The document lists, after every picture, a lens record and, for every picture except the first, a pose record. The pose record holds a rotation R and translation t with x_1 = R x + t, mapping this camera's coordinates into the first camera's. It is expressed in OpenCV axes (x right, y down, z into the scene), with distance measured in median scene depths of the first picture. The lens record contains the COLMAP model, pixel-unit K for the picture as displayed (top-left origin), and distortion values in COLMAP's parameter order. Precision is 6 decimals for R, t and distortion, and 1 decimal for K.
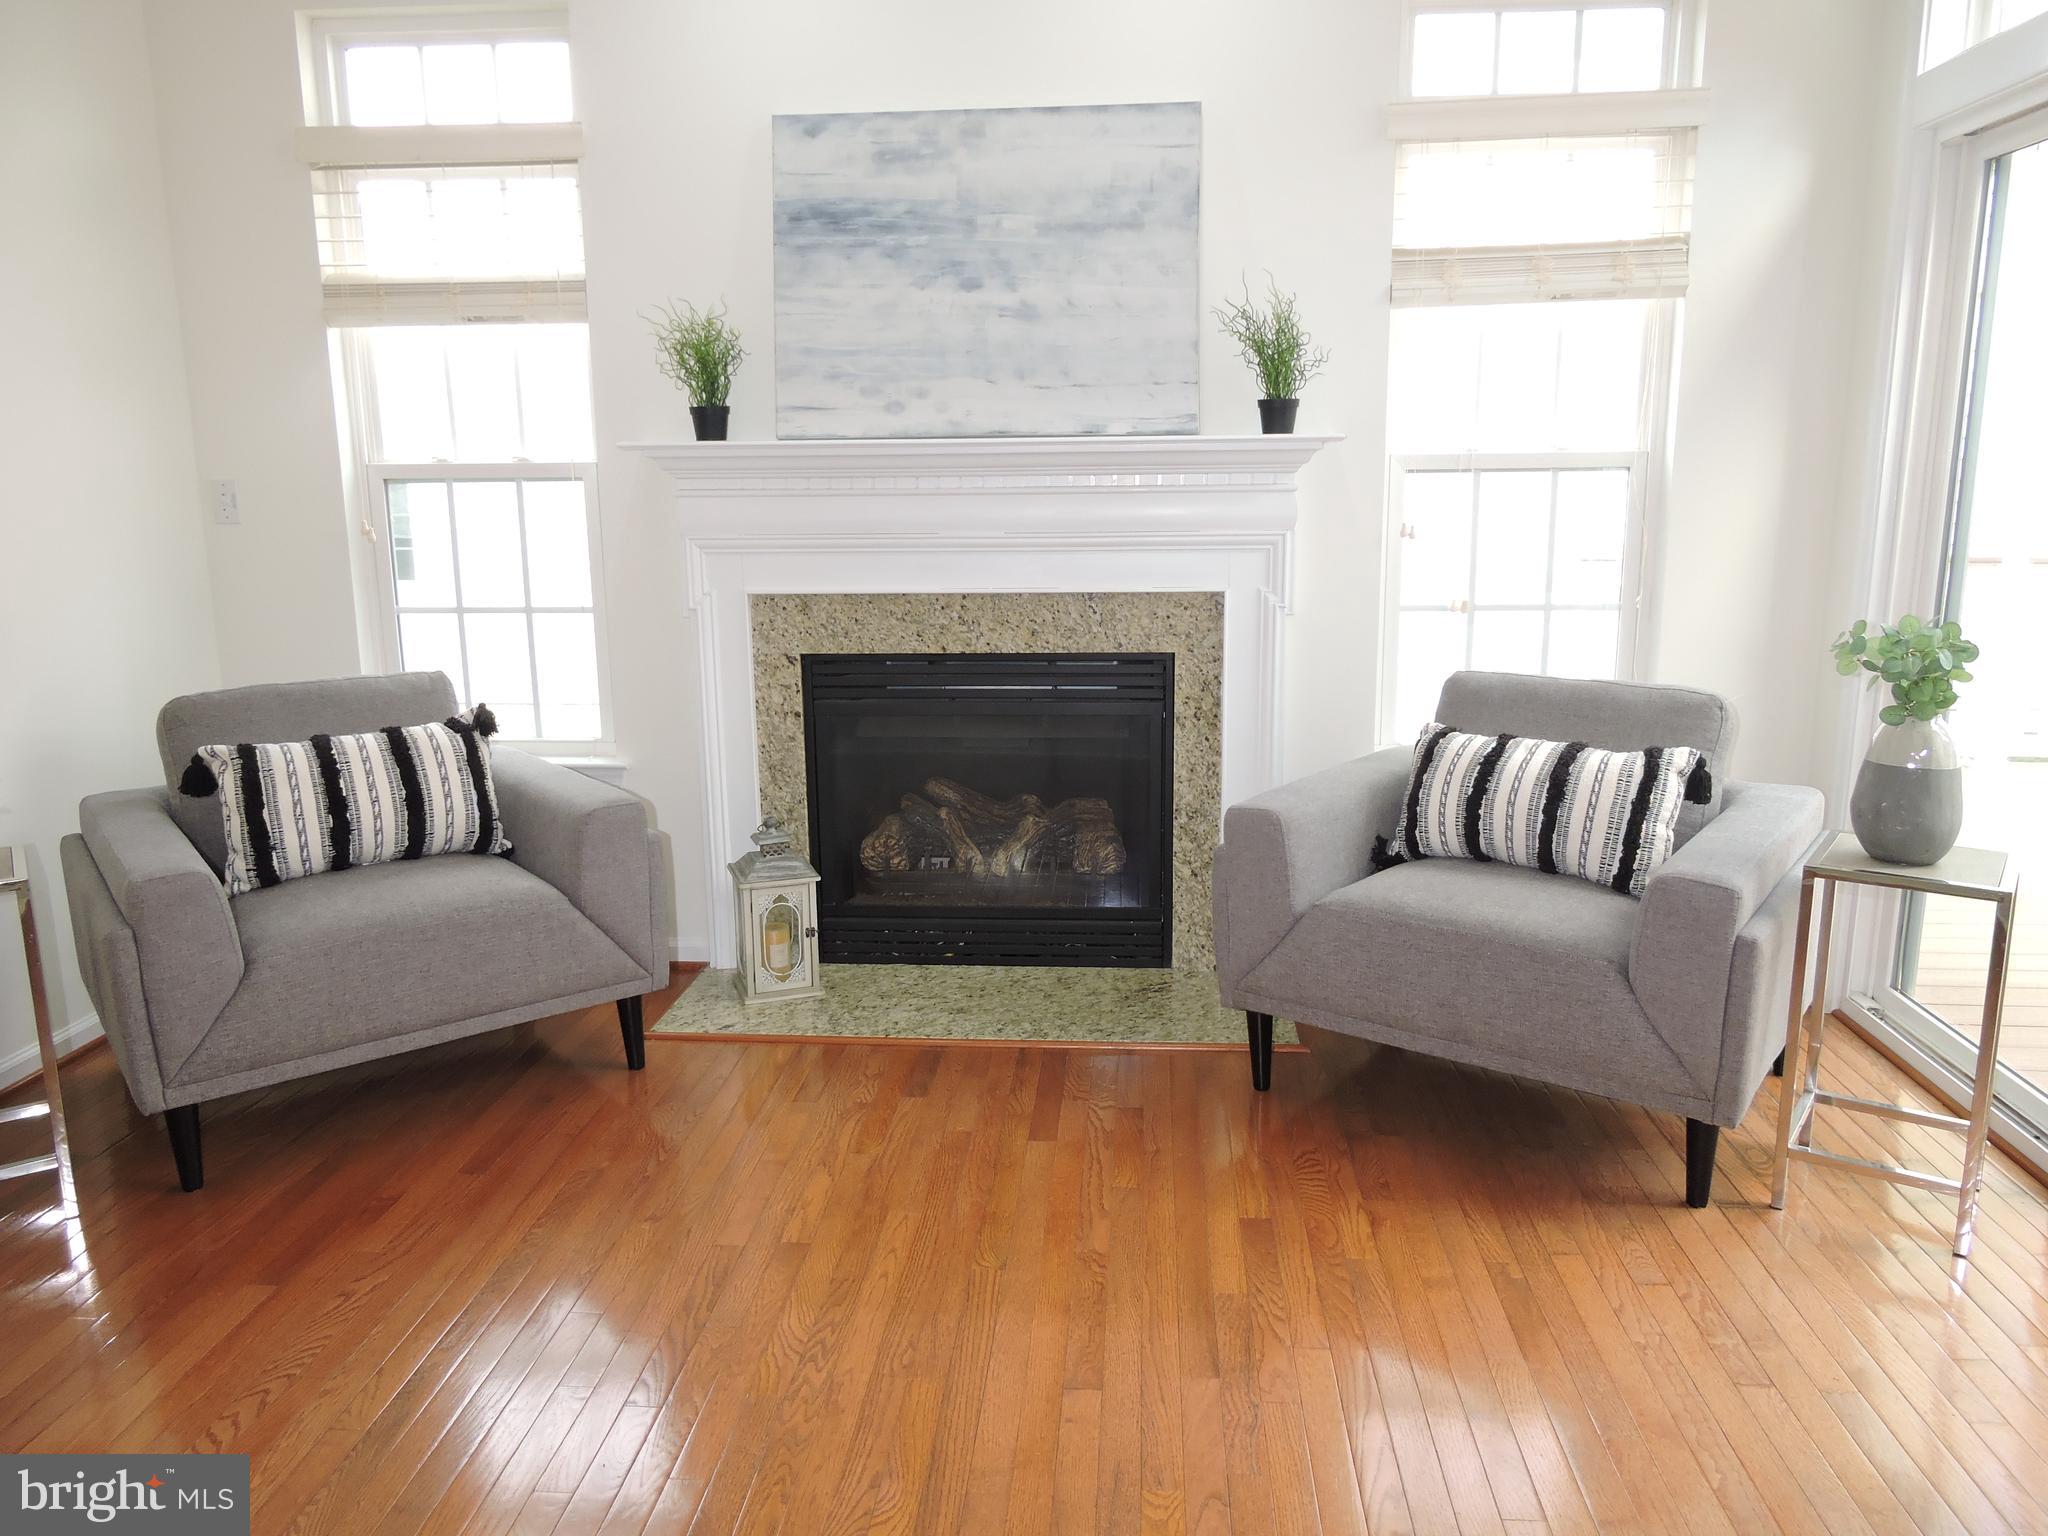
lens RADIAL K [[1463.2, 0, 1006.5], [0, 1463.2, 769.7], [0, 0, 1]] dist [0.005666, -0.002930]
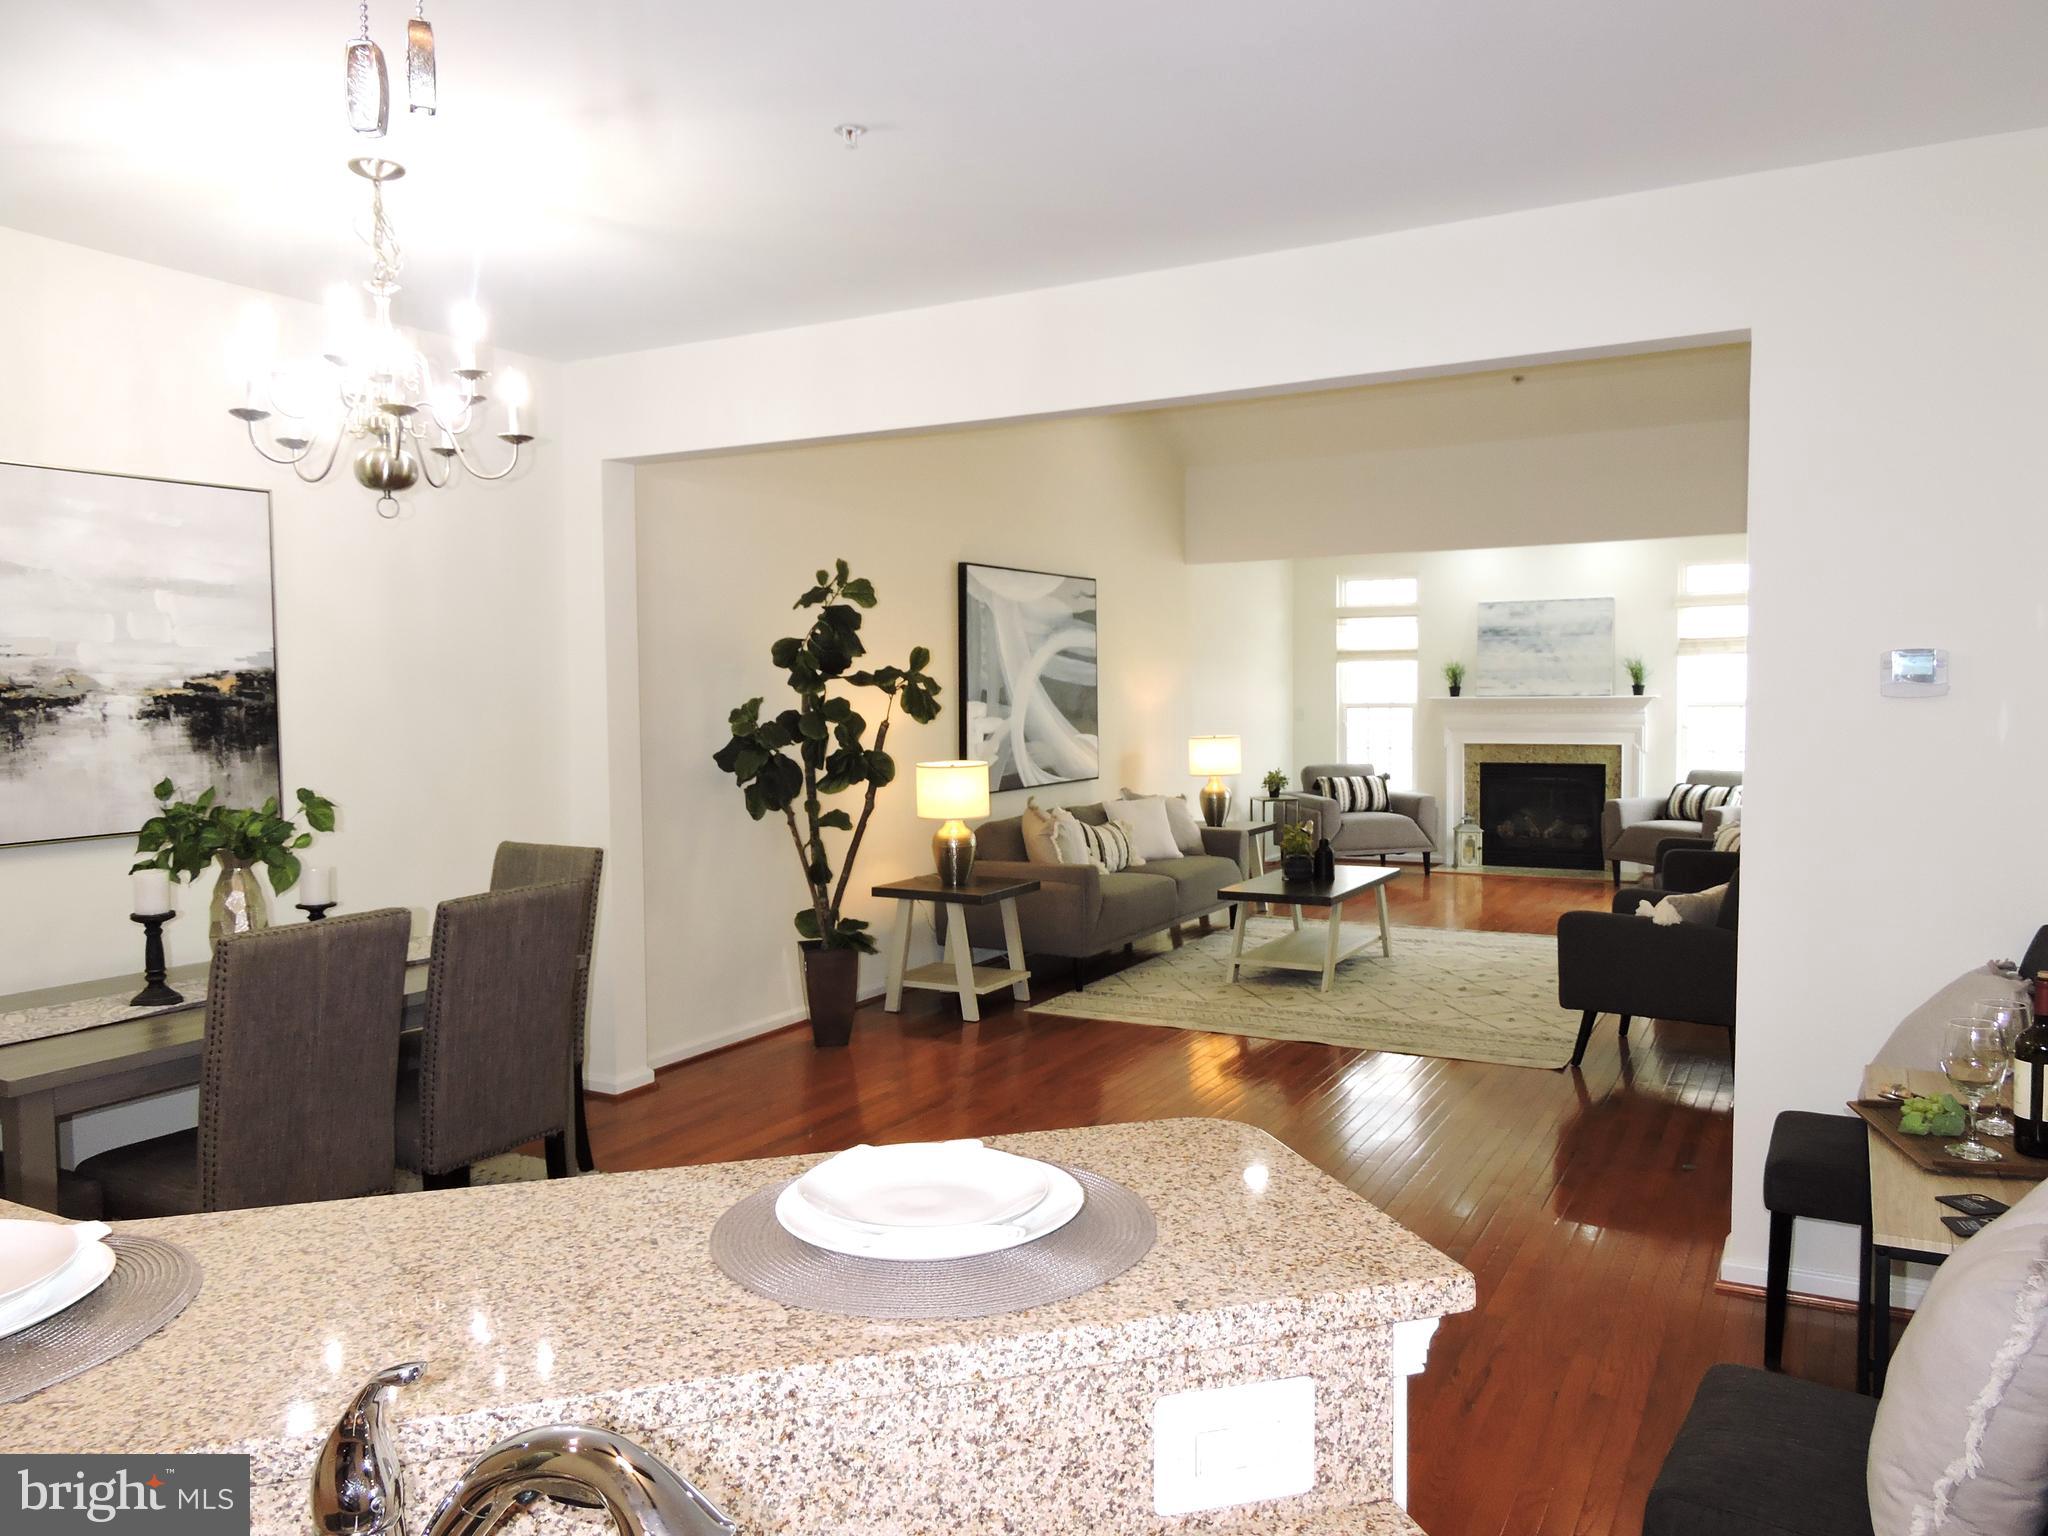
lens RADIAL K [[1463.2, 0, 1034.9], [0, 1463.2, 772.6], [0, 0, 1]] dist [0.005666, -0.002930]
pose [[0.916422, 0.023139, -0.399543, 0.260982], [-0.079011, 0.989139, -0.123939, 0.441672], [0.392336, 0.145149, 0.908298, -2.417552]]
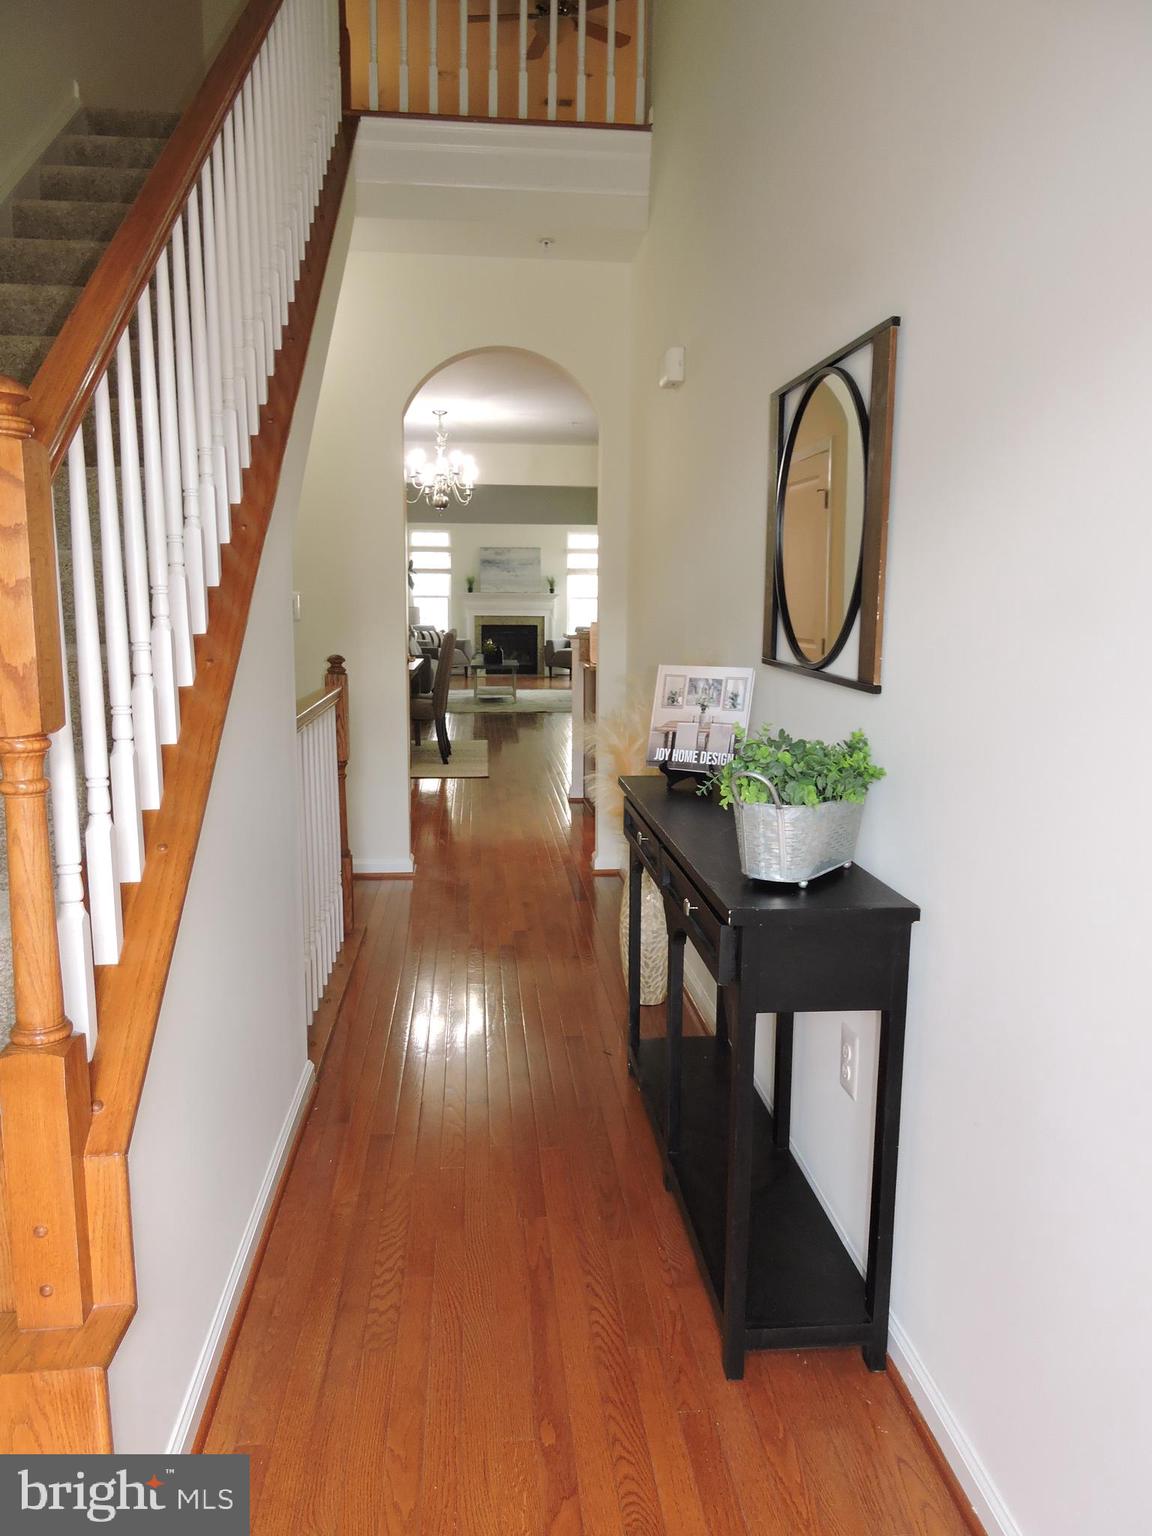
lens RADIAL K [[1097.4, 0, 584.8], [0, 1097.4, 765.3], [0, 0, 1]] dist [0.005666, -0.002930]
pose [[0.980955, -0.010097, 0.193972, -0.701310], [0.020987, 0.998311, -0.054170, 0.898137], [-0.193097, 0.057209, 0.979510, -4.211255]]
